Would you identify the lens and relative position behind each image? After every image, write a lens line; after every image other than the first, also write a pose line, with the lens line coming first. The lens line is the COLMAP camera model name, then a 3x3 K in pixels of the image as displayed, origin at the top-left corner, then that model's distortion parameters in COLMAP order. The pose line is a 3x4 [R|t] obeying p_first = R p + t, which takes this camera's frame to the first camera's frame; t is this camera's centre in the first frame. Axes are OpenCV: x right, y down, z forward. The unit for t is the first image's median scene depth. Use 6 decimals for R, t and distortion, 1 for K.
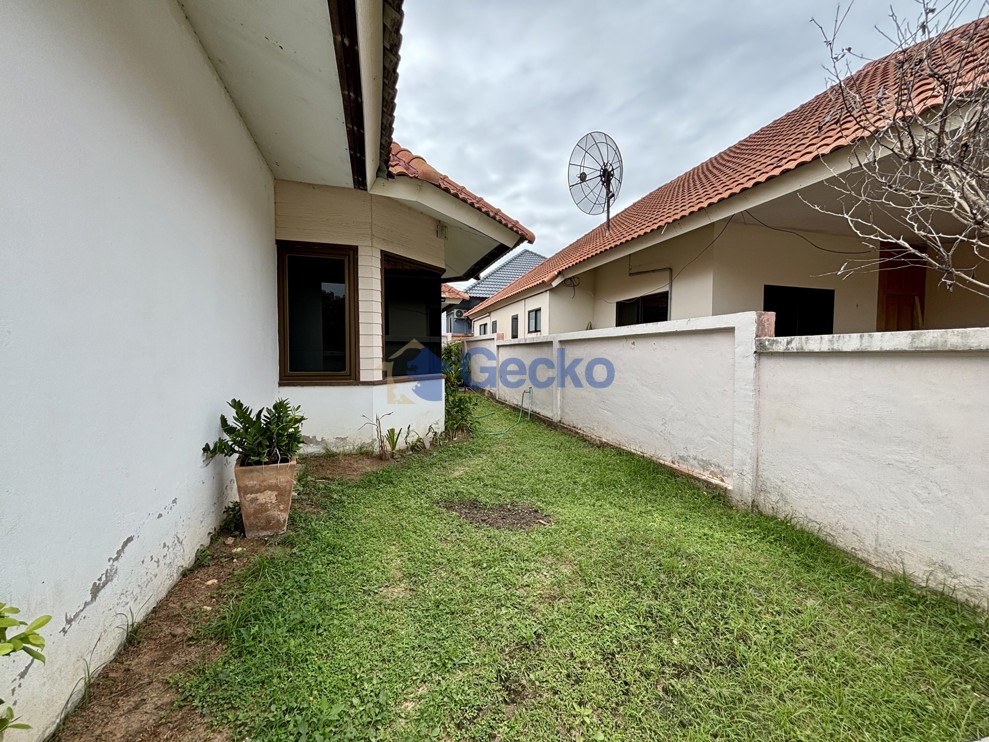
lens RADIAL K [[402.6, 0, 492.0], [0, 402.6, 371.9], [0, 0, 1]] dist [-0.000755, -0.000199]
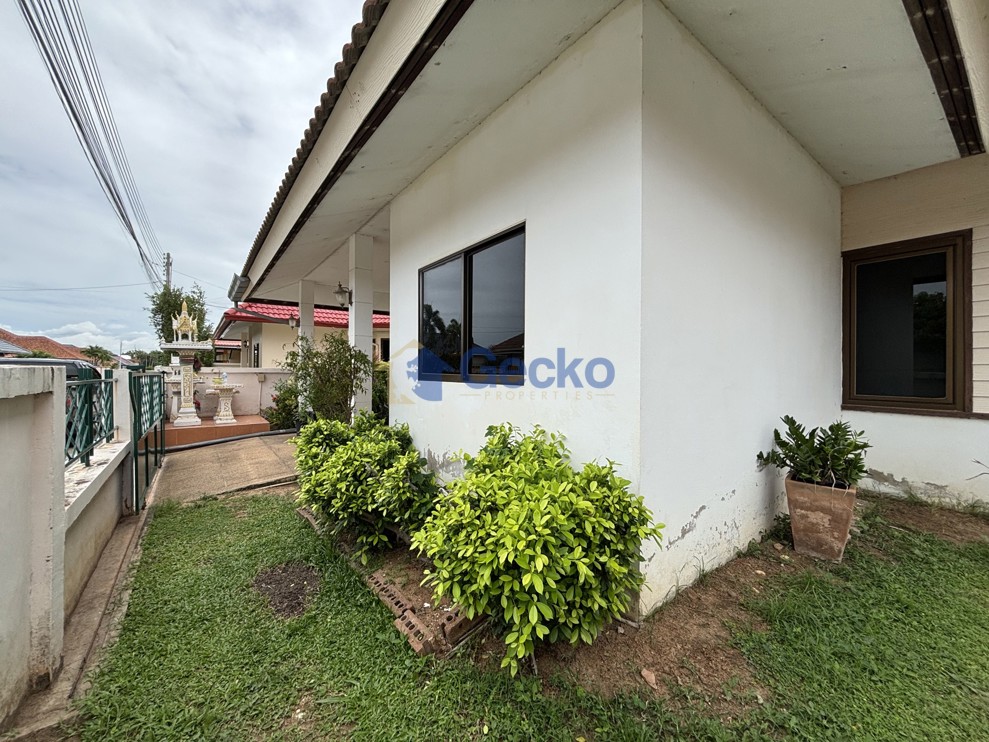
lens RADIAL K [[402.6, 0, 493.5], [0, 402.6, 374.4], [0, 0, 1]] dist [-0.000755, -0.000199]
pose [[0.350080, 0.001063, -0.936719, 0.087404], [-0.042042, 0.999009, -0.014578, 0.005841], [0.935776, 0.044485, 0.349778, -0.110158]]
